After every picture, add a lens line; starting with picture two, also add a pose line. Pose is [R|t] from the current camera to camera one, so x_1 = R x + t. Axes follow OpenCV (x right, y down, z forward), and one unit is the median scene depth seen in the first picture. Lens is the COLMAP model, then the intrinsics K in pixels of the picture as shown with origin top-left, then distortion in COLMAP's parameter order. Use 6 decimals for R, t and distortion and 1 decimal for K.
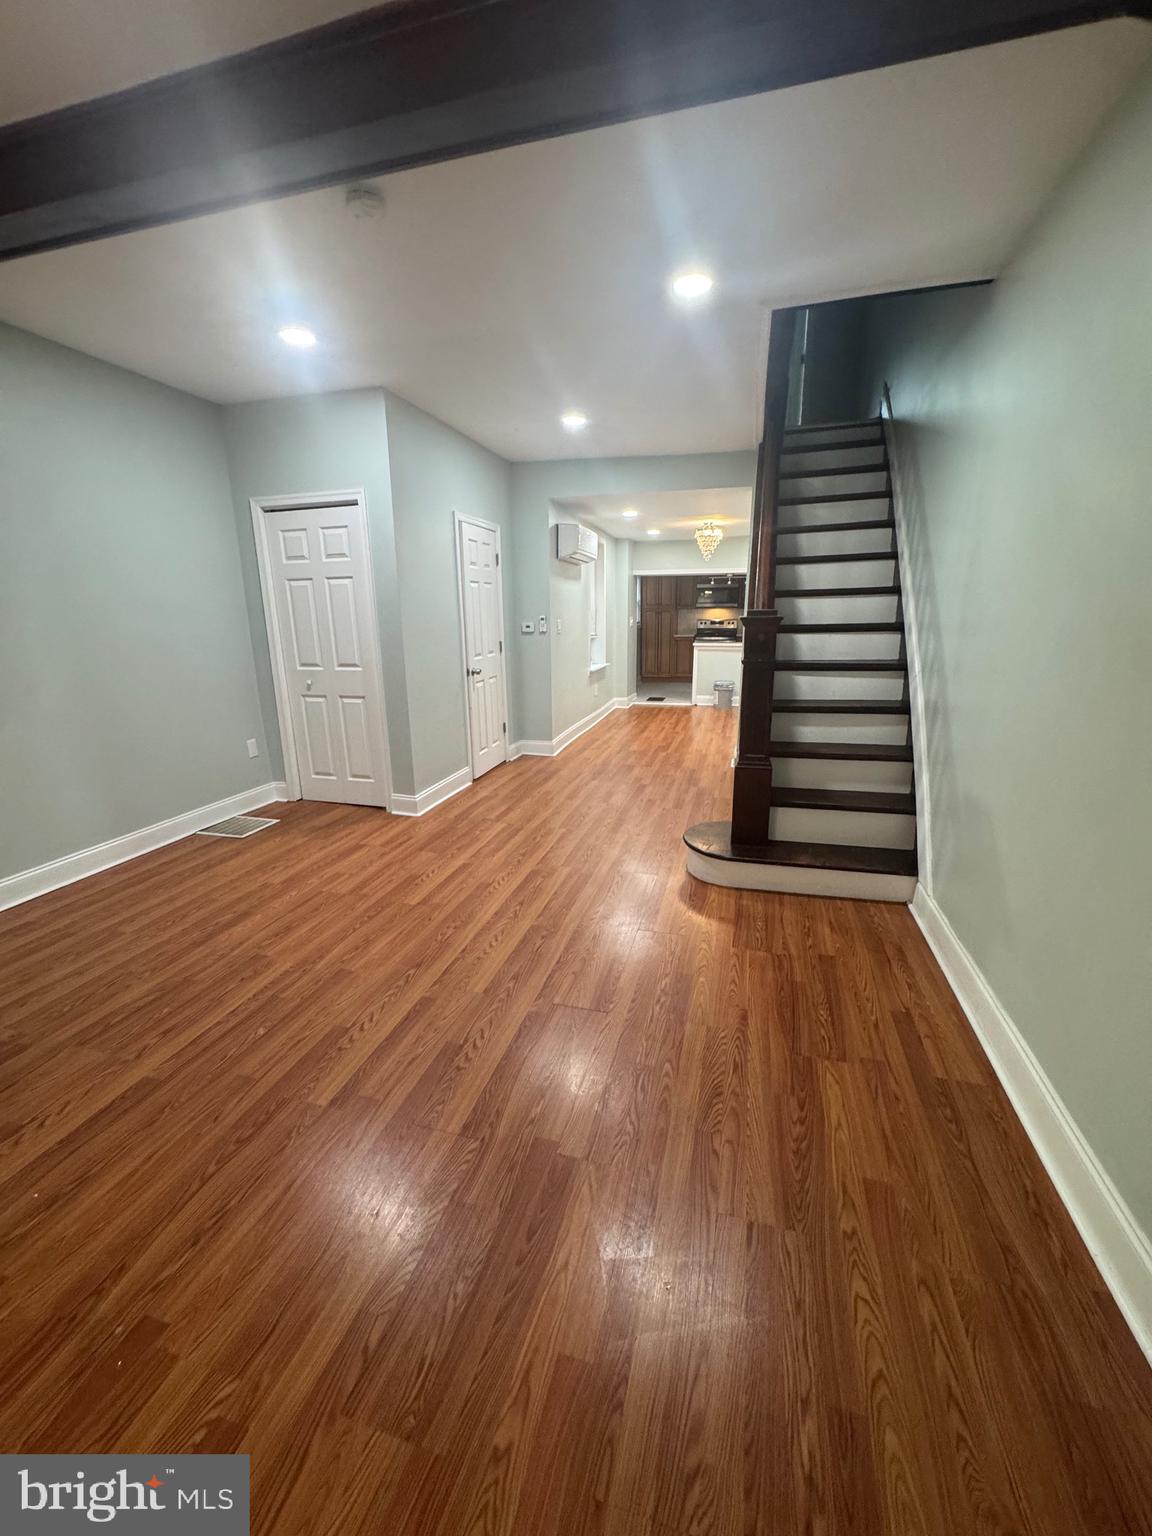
lens RADIAL K [[614.4, 0, 577.0], [0, 614.4, 770.7], [0, 0, 1]] dist [-0.003691, 0.000022]
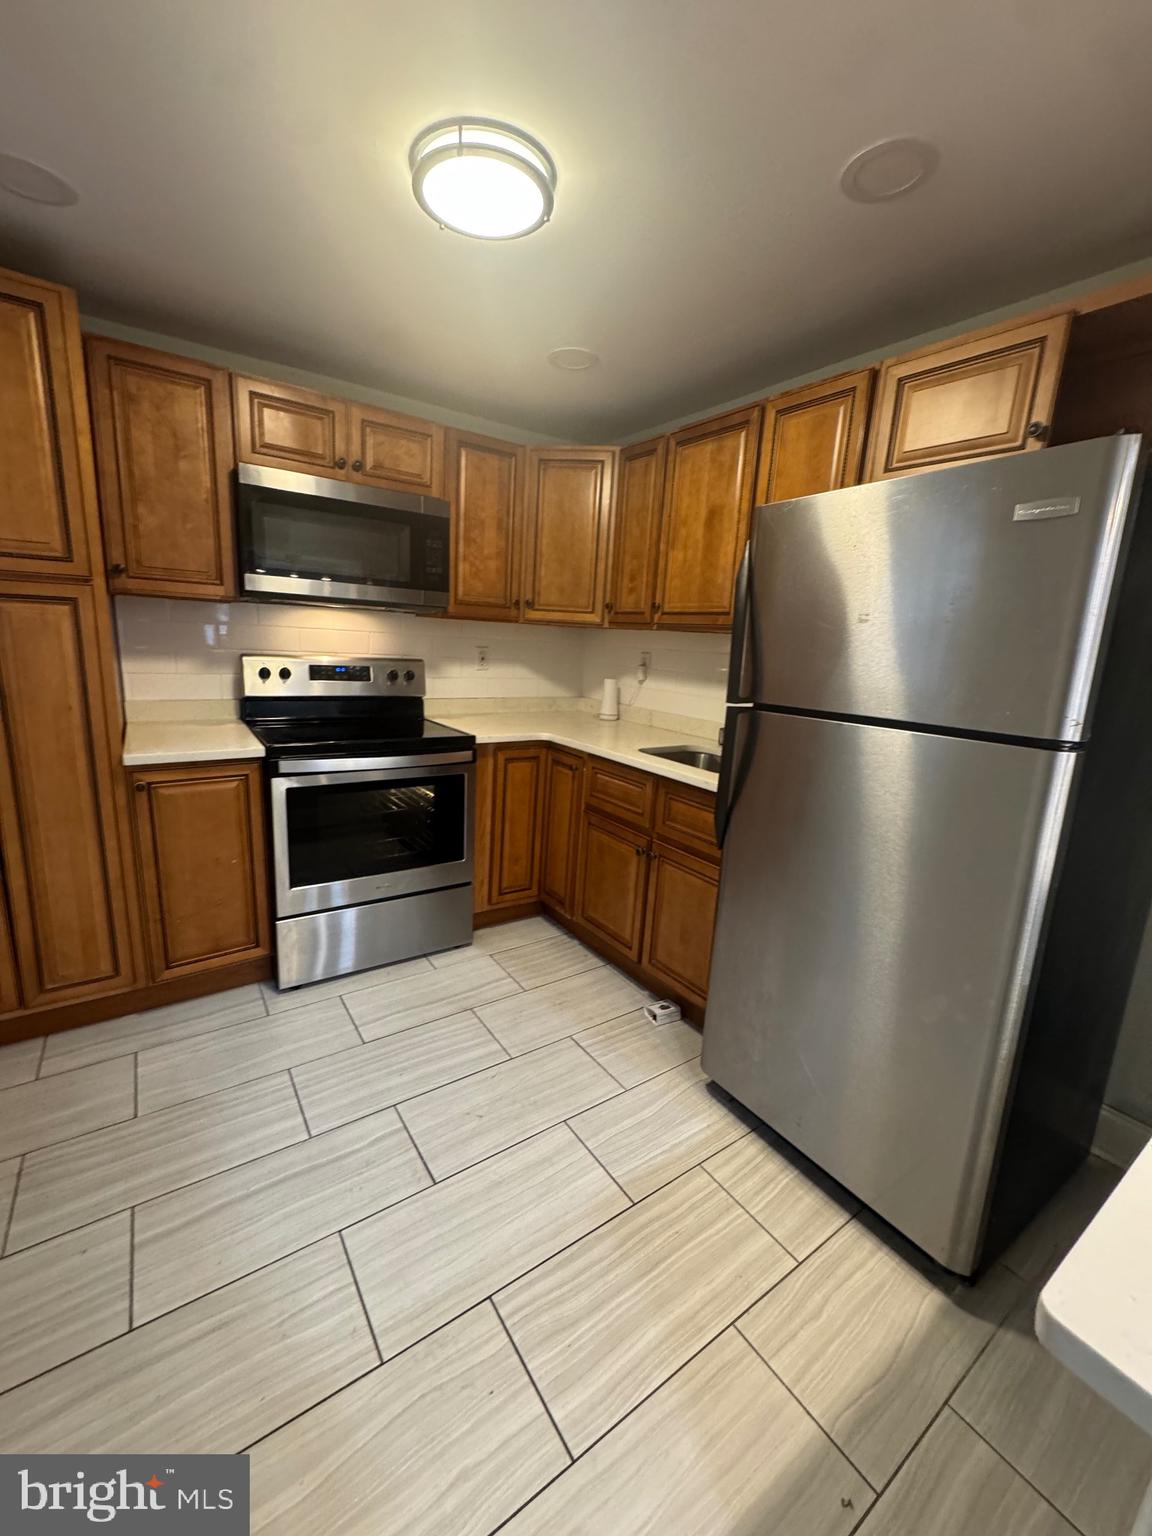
lens RADIAL K [[614.4, 0, 578.6], [0, 614.4, 769.1], [0, 0, 1]] dist [-0.003691, 0.000022]
pose [[0.646345, -0.113435, 0.754567, 0.314591], [0.126444, 0.991139, 0.040690, -0.574651], [-0.752496, 0.069111, 0.654961, 2.225567]]
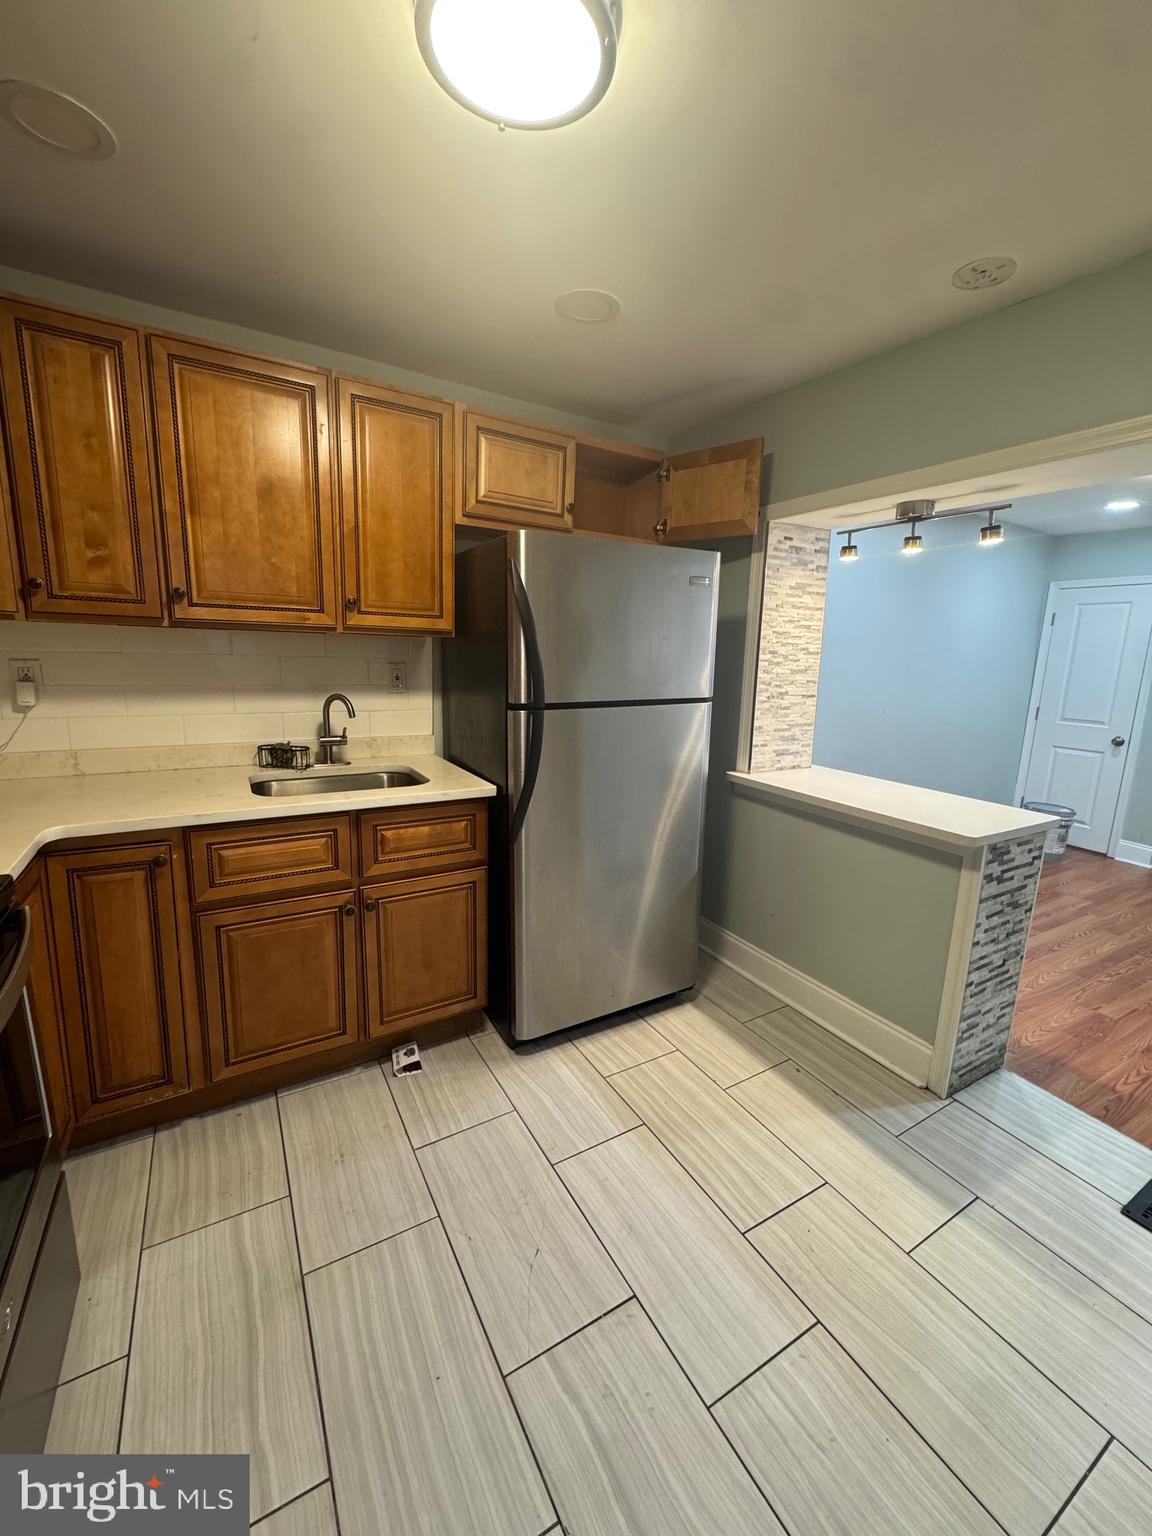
lens RADIAL K [[614.4, 0, 575.2], [0, 614.4, 767.3], [0, 0, 1]] dist [-0.003691, 0.000022]
pose [[-0.706446, -0.147361, 0.692256, 0.347552], [0.151110, 0.924130, 0.350927, -0.692303], [-0.691447, 0.352518, -0.630580, 2.656683]]
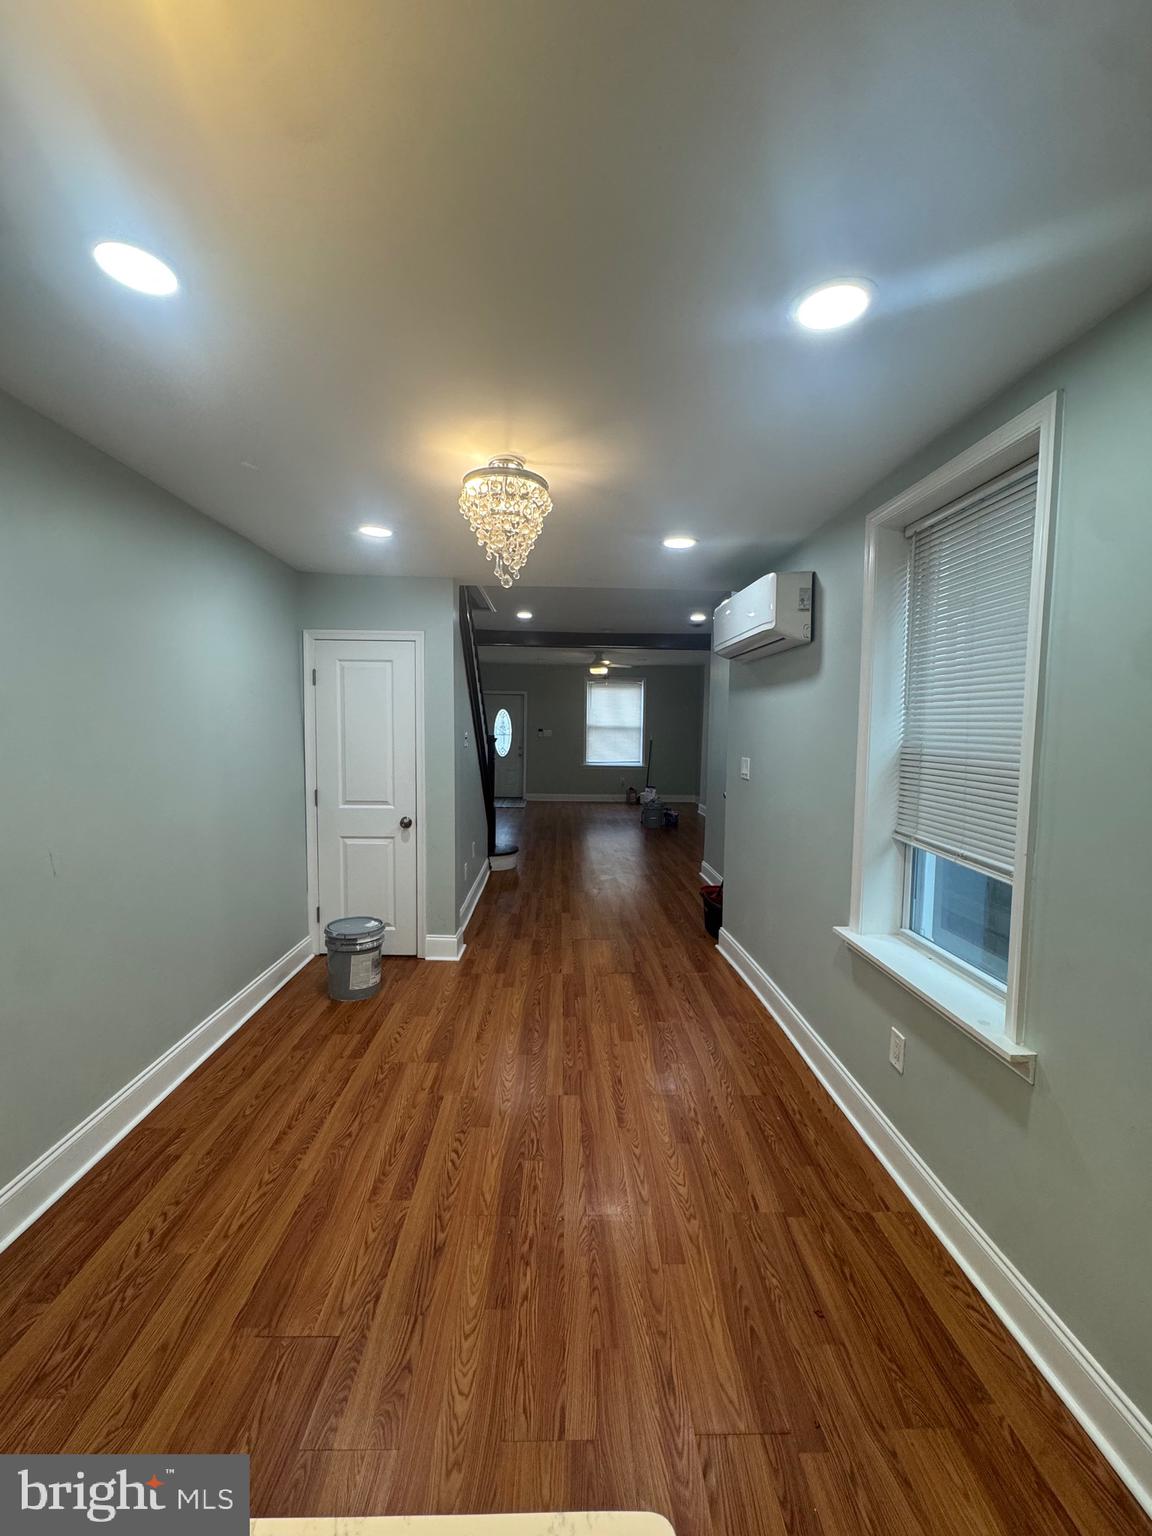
lens RADIAL K [[614.4, 0, 577.3], [0, 614.4, 767.9], [0, 0, 1]] dist [-0.003691, 0.000022]
pose [[-0.956844, 0.014194, -0.290254, 0.444628], [-0.078706, 0.948818, 0.305860, -0.590233], [0.279740, 0.315505, -0.906754, 2.179559]]
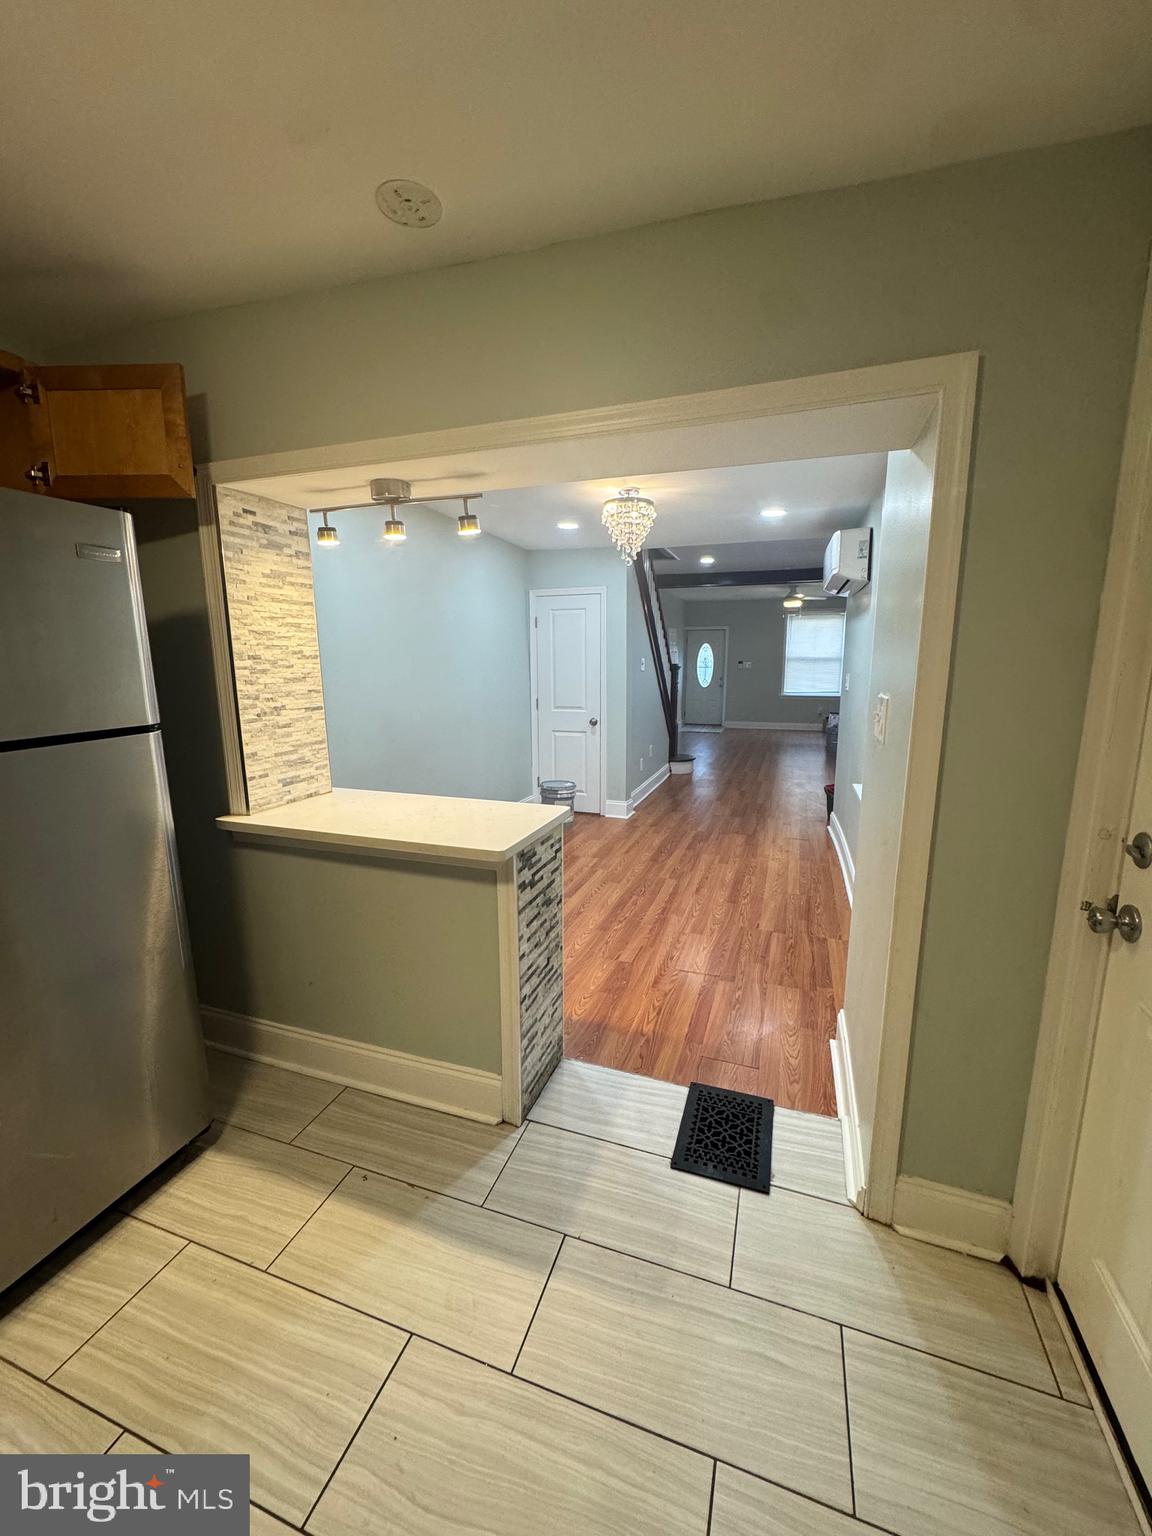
lens RADIAL K [[614.4, 0, 577.9], [0, 614.4, 765.8], [0, 0, 1]] dist [-0.003691, 0.000022]
pose [[-0.997312, -0.001986, 0.073245, 0.361648], [0.027958, 0.913685, 0.405460, -0.664631], [-0.067728, 0.406418, -0.911174, 2.552443]]
